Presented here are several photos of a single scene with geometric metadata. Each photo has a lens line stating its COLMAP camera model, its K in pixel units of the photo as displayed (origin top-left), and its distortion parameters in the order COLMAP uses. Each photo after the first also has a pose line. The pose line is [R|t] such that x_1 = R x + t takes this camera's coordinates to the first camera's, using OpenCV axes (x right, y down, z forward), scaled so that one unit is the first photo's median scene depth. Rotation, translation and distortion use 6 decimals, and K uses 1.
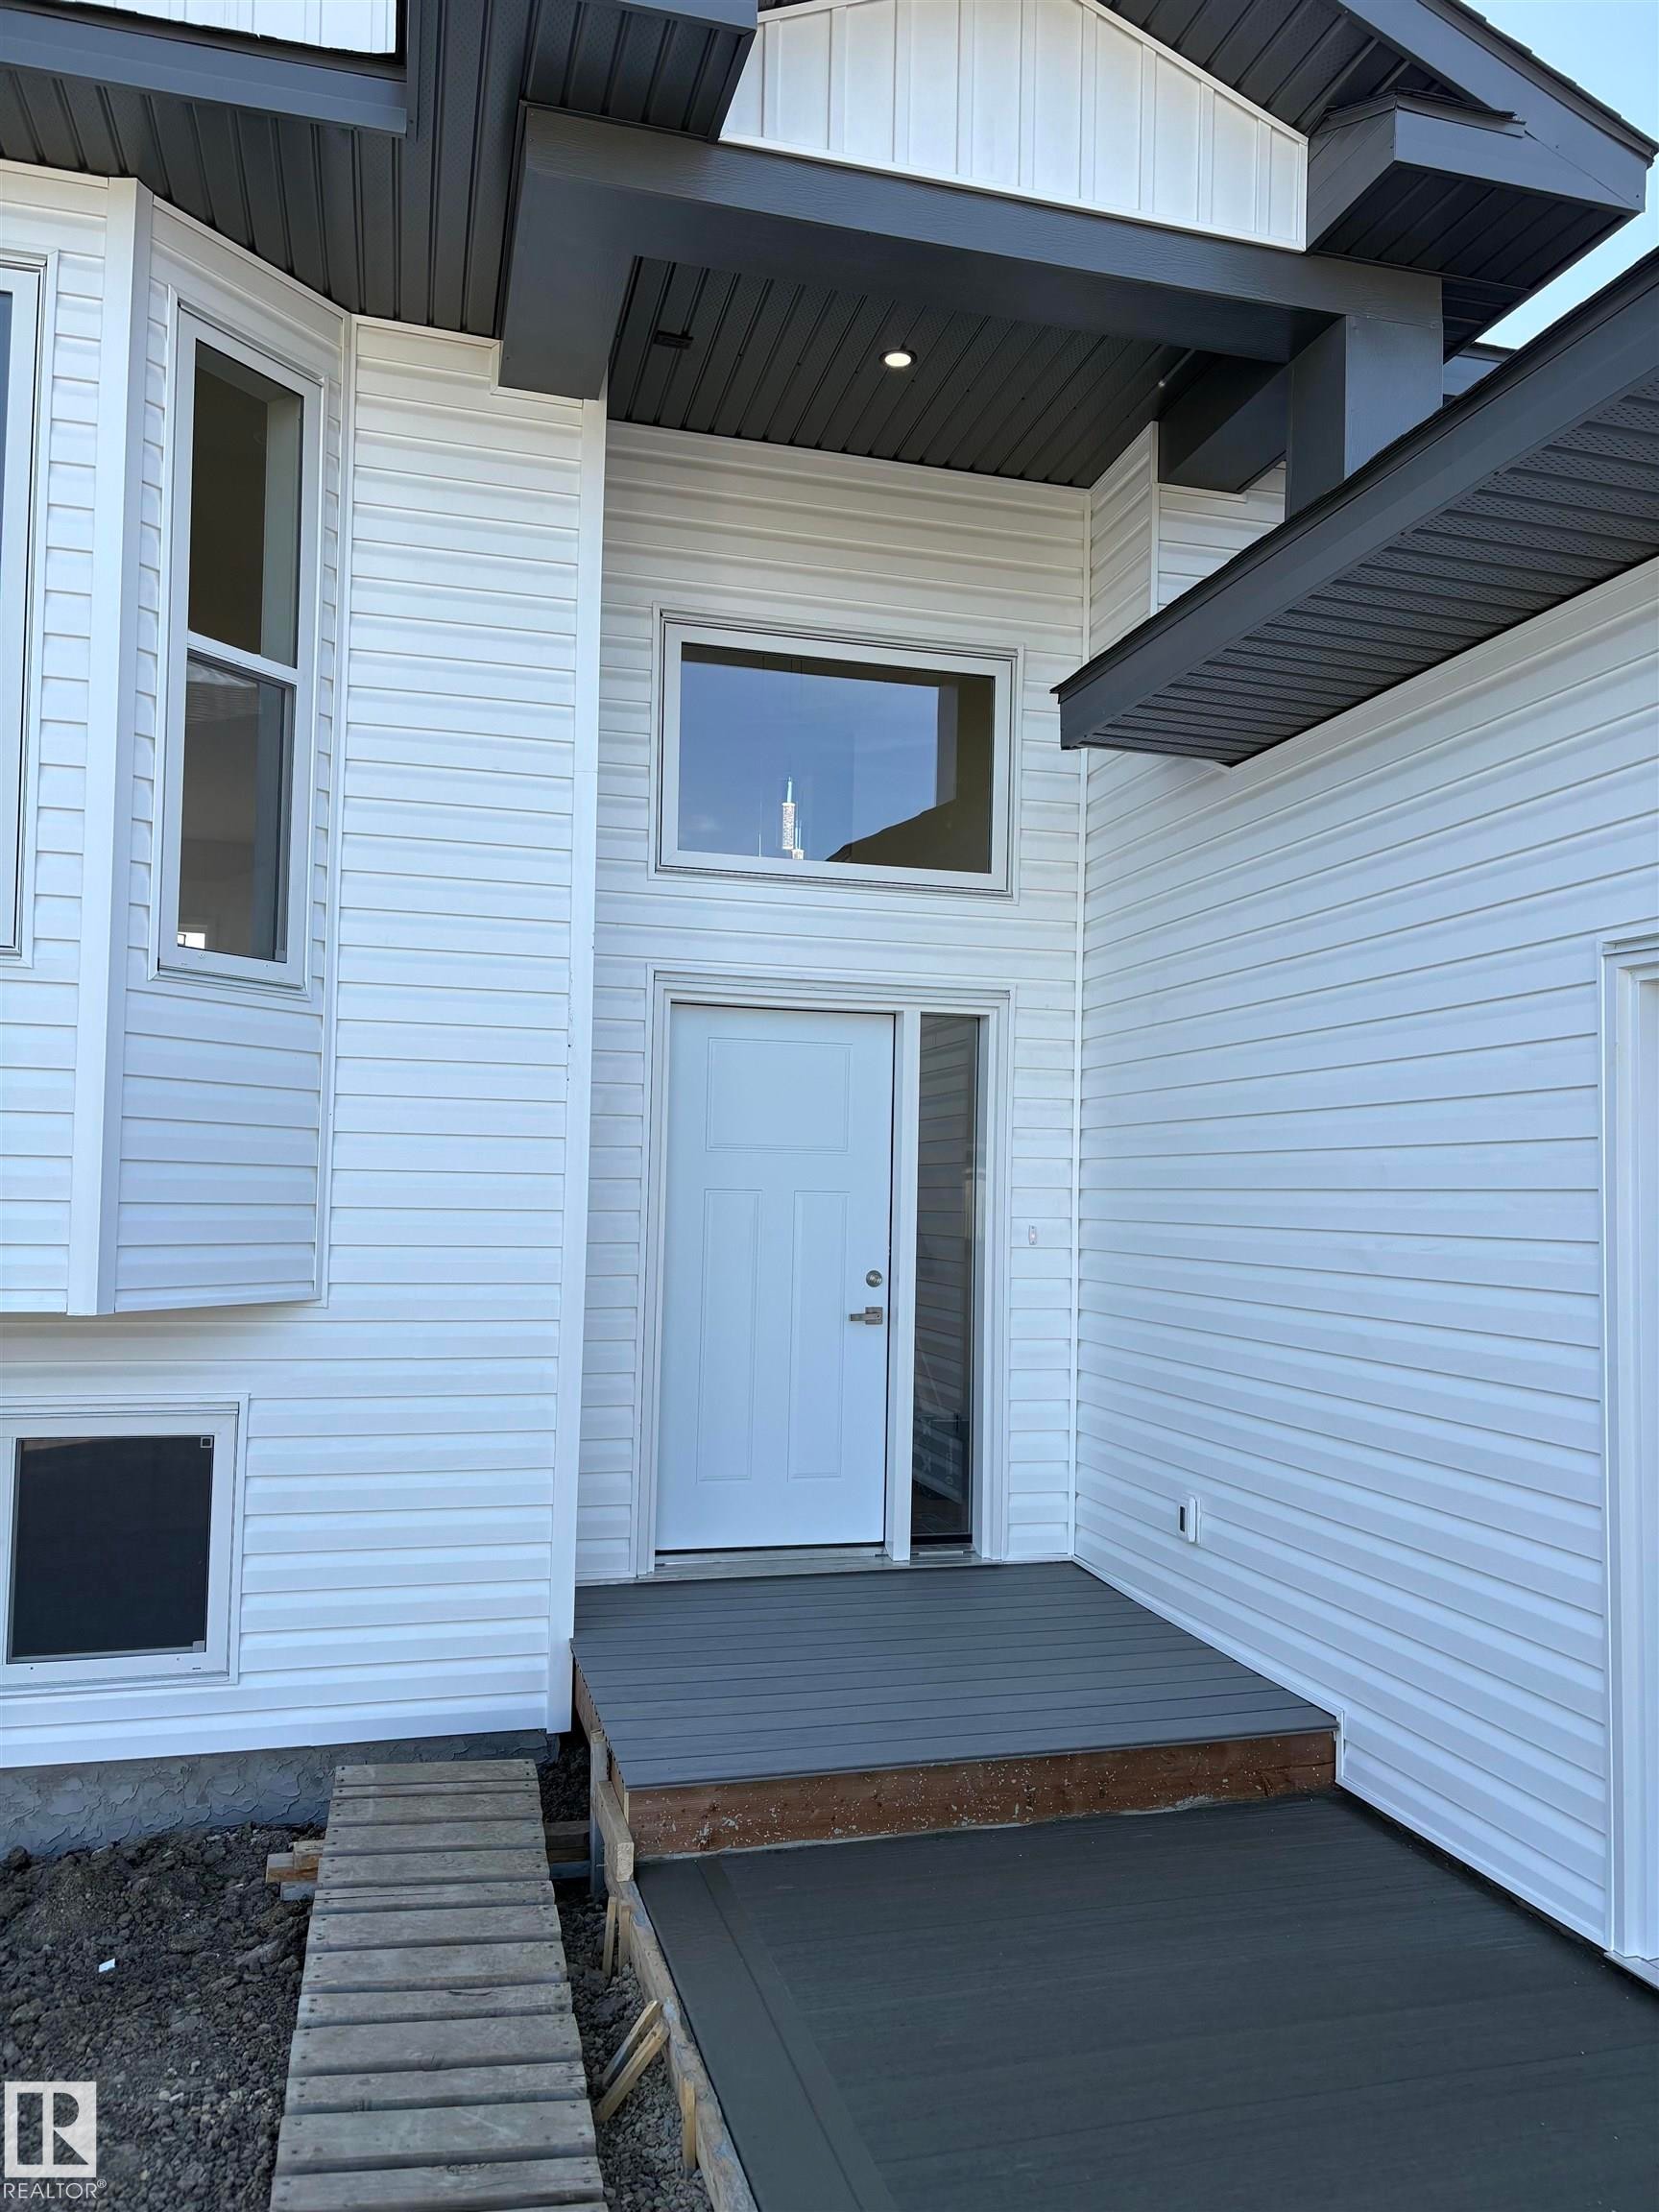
lens RADIAL K [[1711.5, 0, 847.0], [0, 1711.5, 1110.7], [0, 0, 1]] dist [-0.001701, -0.011320]
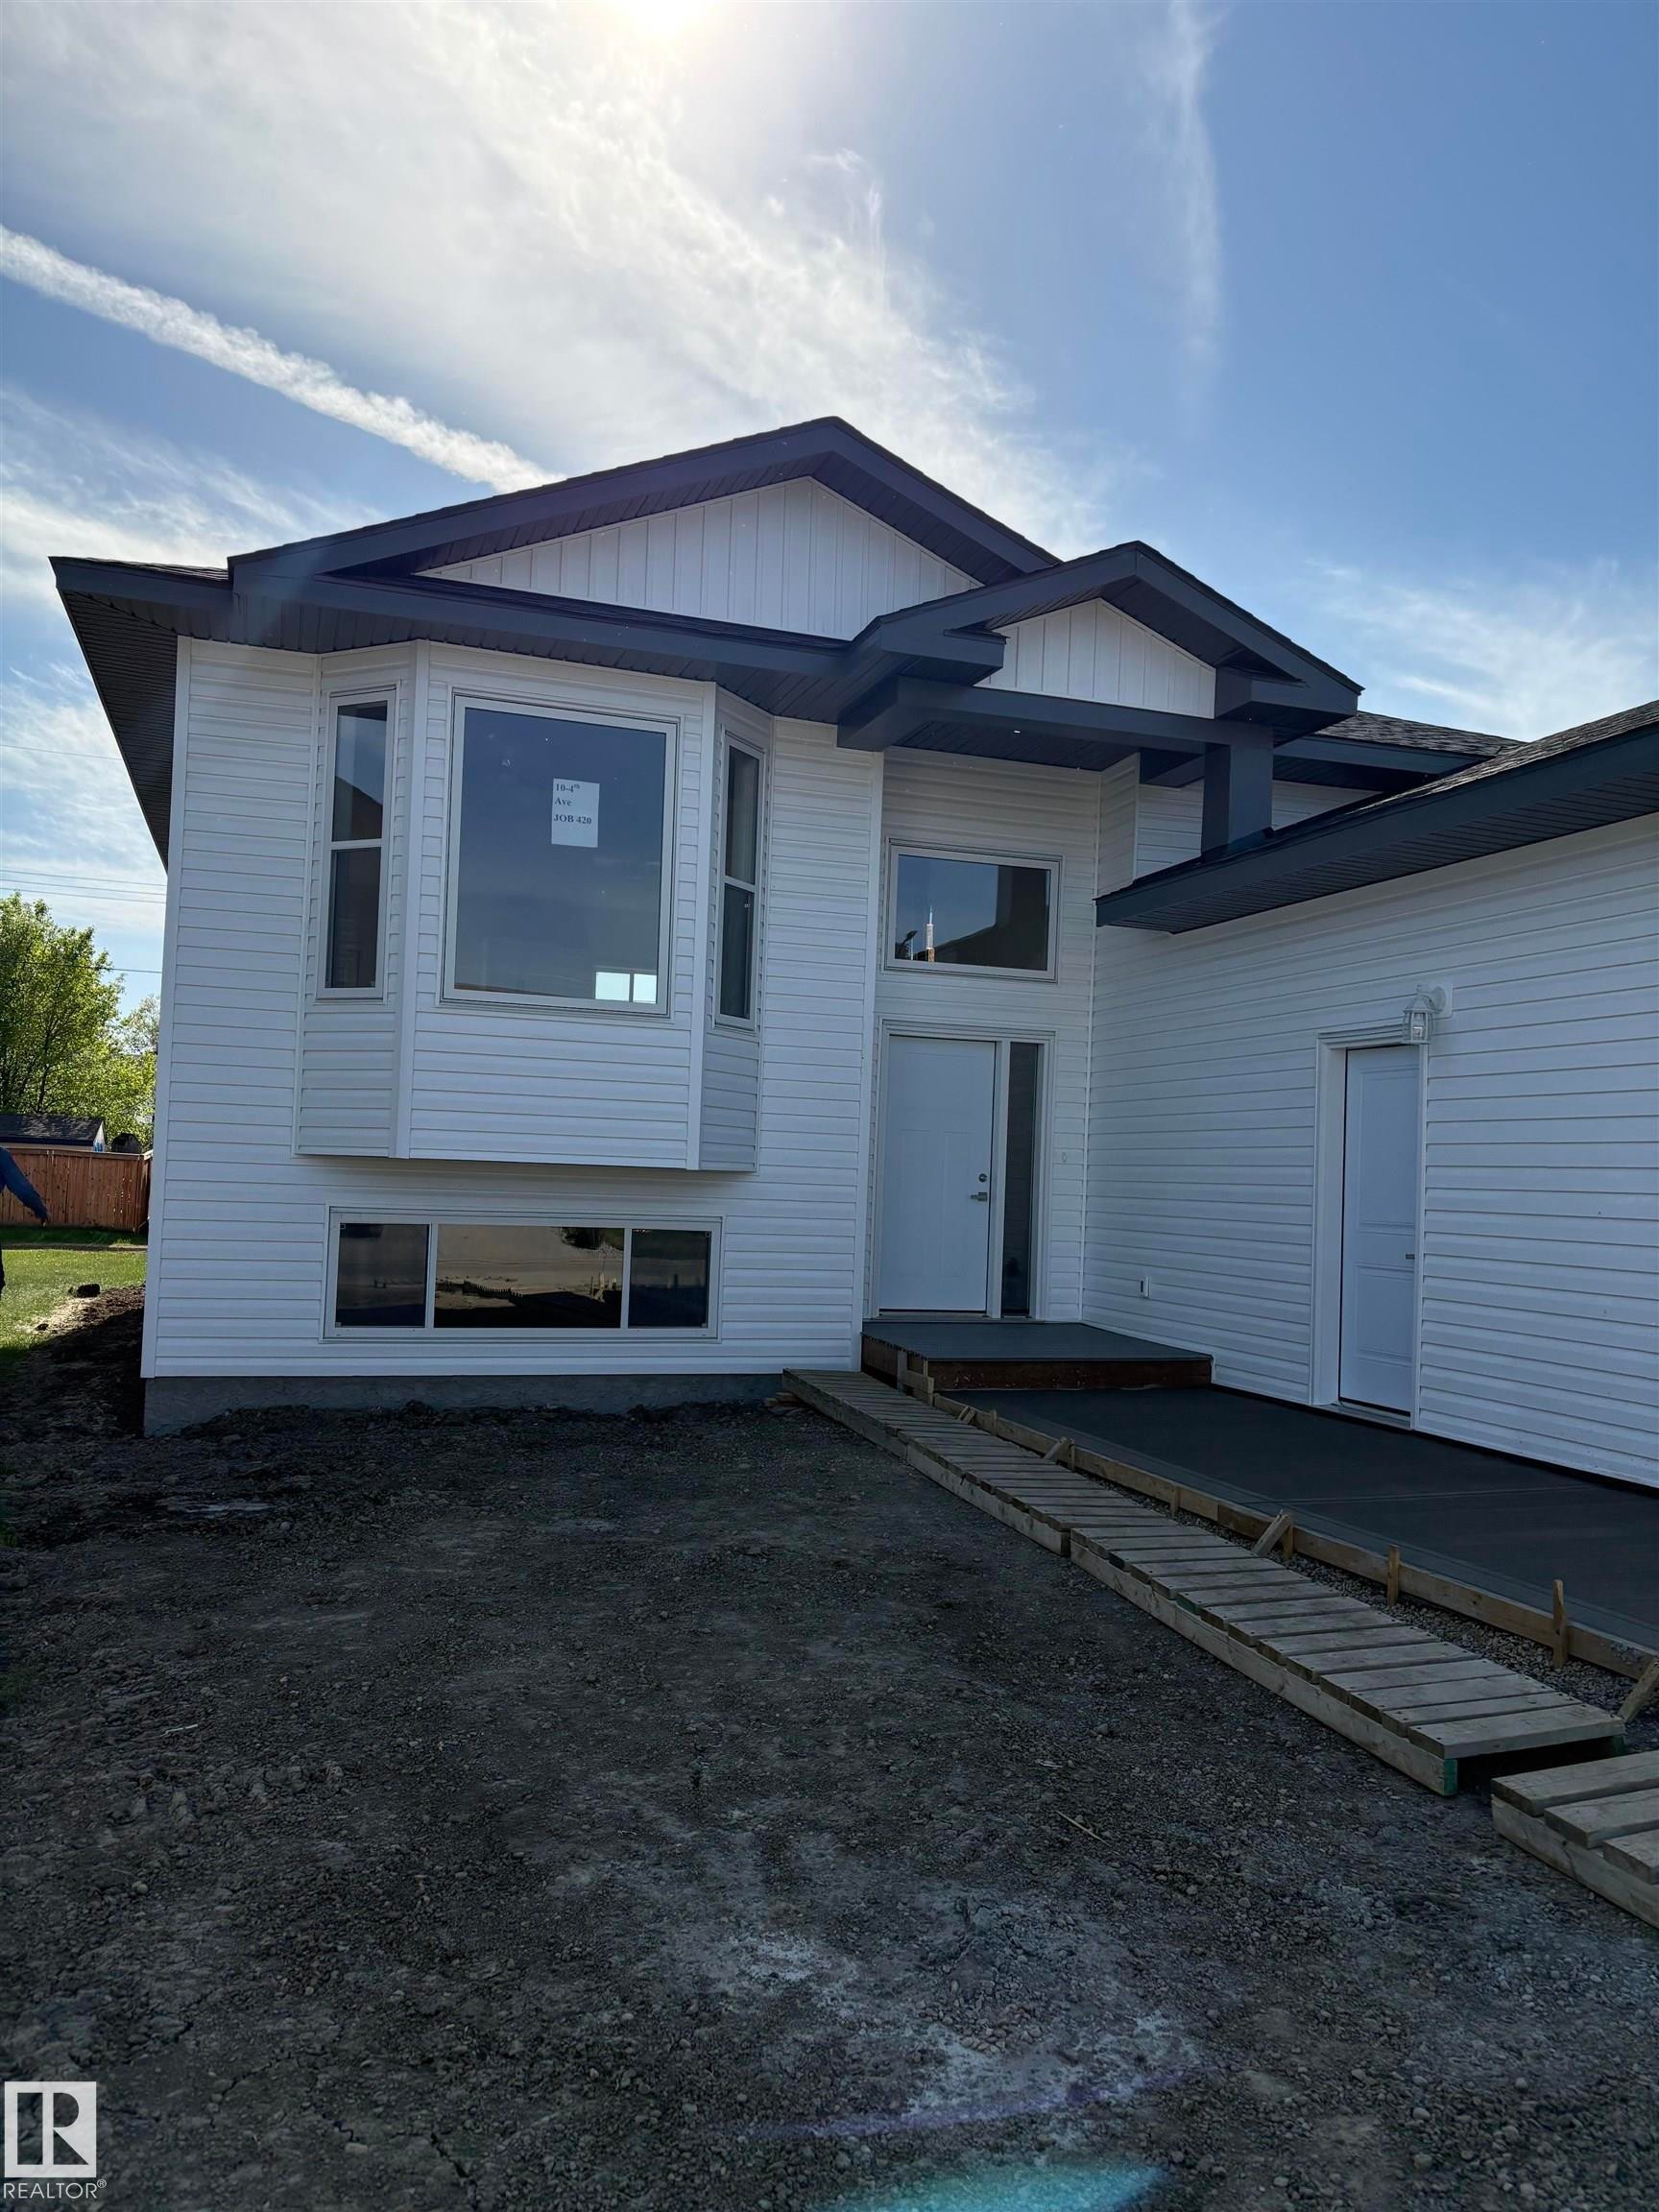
lens RADIAL K [[1694.4, 0, 814.8], [0, 1694.4, 1110.2], [0, 0, 1]] dist [0.037386, -0.035556]
pose [[0.999200, 0.020720, 0.034200, -0.299840], [-0.021014, 0.999745, 0.008261, 0.011496], [-0.034020, -0.008973, 0.999381, -1.139431]]
